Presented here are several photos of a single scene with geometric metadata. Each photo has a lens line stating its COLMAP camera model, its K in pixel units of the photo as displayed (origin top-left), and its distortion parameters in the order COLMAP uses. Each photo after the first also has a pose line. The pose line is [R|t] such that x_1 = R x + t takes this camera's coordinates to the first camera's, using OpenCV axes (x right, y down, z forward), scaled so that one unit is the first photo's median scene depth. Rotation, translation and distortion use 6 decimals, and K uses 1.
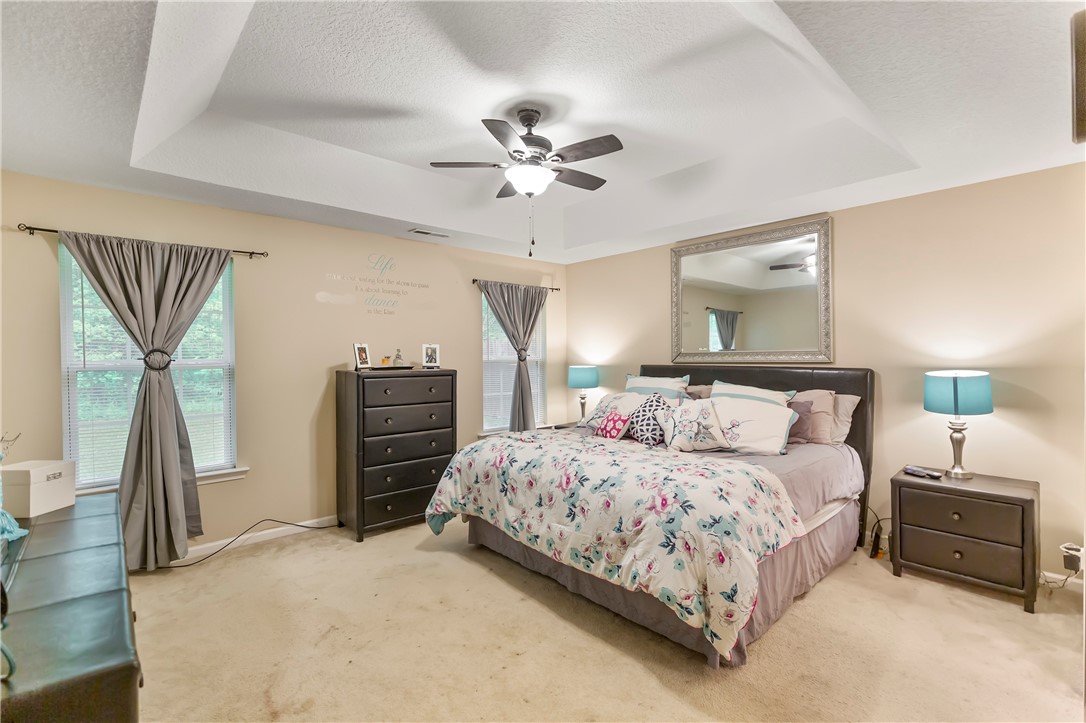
lens RADIAL K [[489.2, 0, 541.1], [0, 489.2, 357.1], [0, 0, 1]] dist [0.000391, -0.000161]
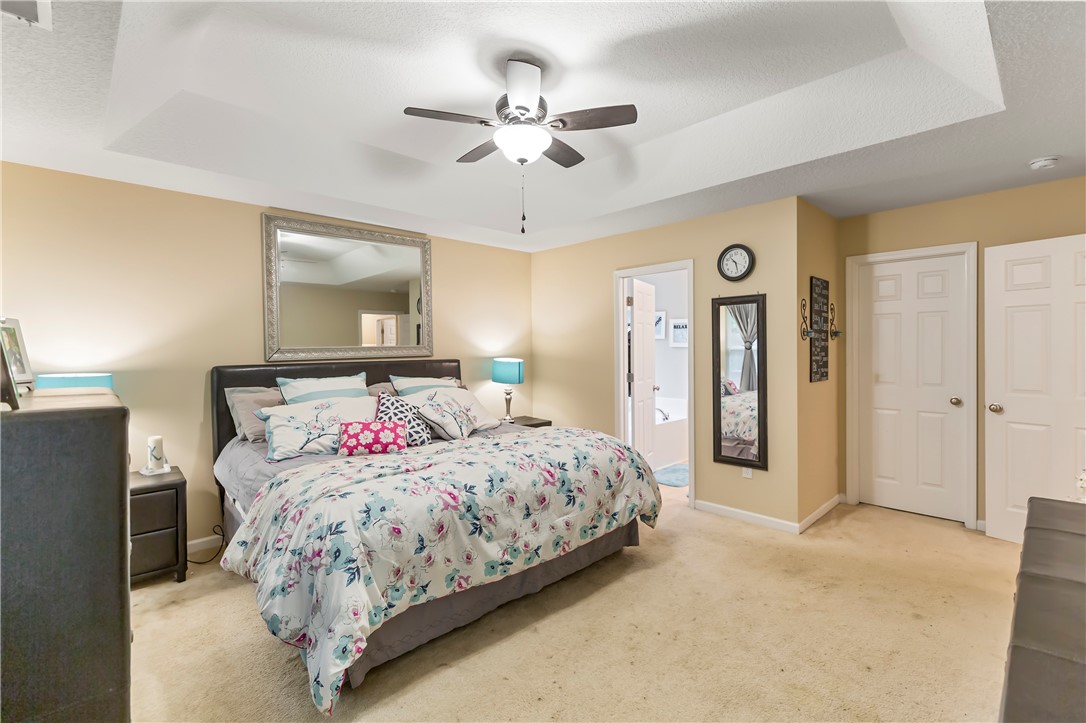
lens RADIAL K [[489.2, 0, 540.8], [0, 489.2, 355.6], [0, 0, 1]] dist [0.000391, -0.000161]
pose [[-0.042327, -0.008957, 0.999064, -0.868324], [0.015049, 0.999841, 0.009601, 0.003920], [-0.998990, 0.015441, -0.042185, 0.988027]]
